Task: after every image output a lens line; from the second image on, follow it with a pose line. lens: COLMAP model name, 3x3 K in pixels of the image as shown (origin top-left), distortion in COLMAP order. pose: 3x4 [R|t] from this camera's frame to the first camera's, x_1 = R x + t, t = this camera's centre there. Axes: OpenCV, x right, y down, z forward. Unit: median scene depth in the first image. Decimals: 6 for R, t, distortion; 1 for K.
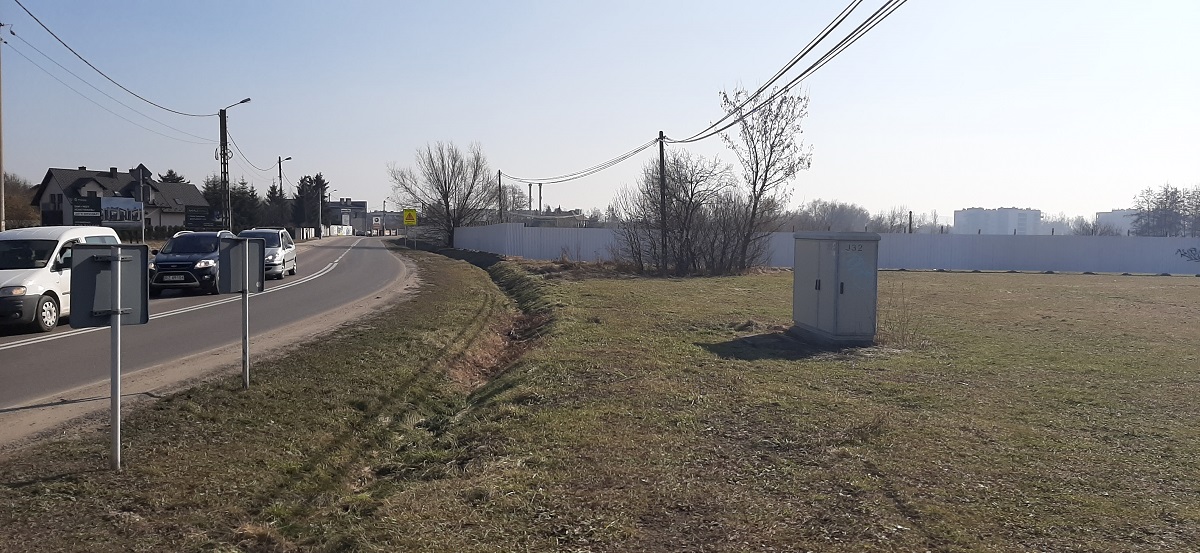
lens RADIAL K [[892.0, 0, 600.0], [0, 892.0, 276.5], [0, 0, 1]] dist [0.083908, -0.170882]
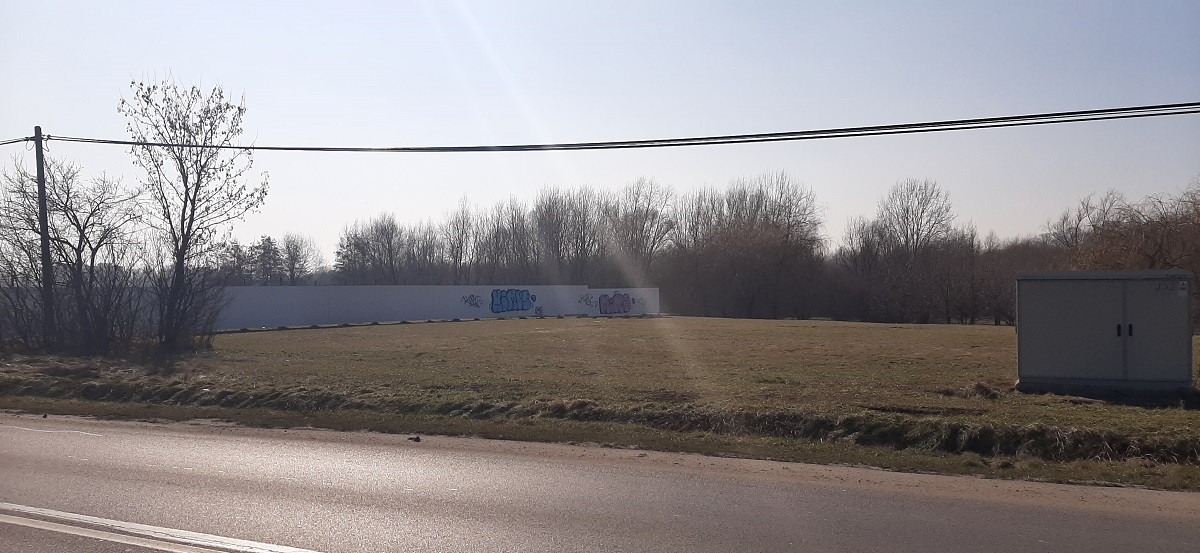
lens RADIAL K [[897.1, 0, 593.4], [0, 897.1, 276.1], [0, 0, 1]] dist [0.072419, -0.156844]
pose [[0.477667, -0.005063, 0.878526, -0.331466], [0.058789, 0.997926, -0.026213, -0.021002], [-0.876572, 0.064168, 0.476974, 0.404311]]
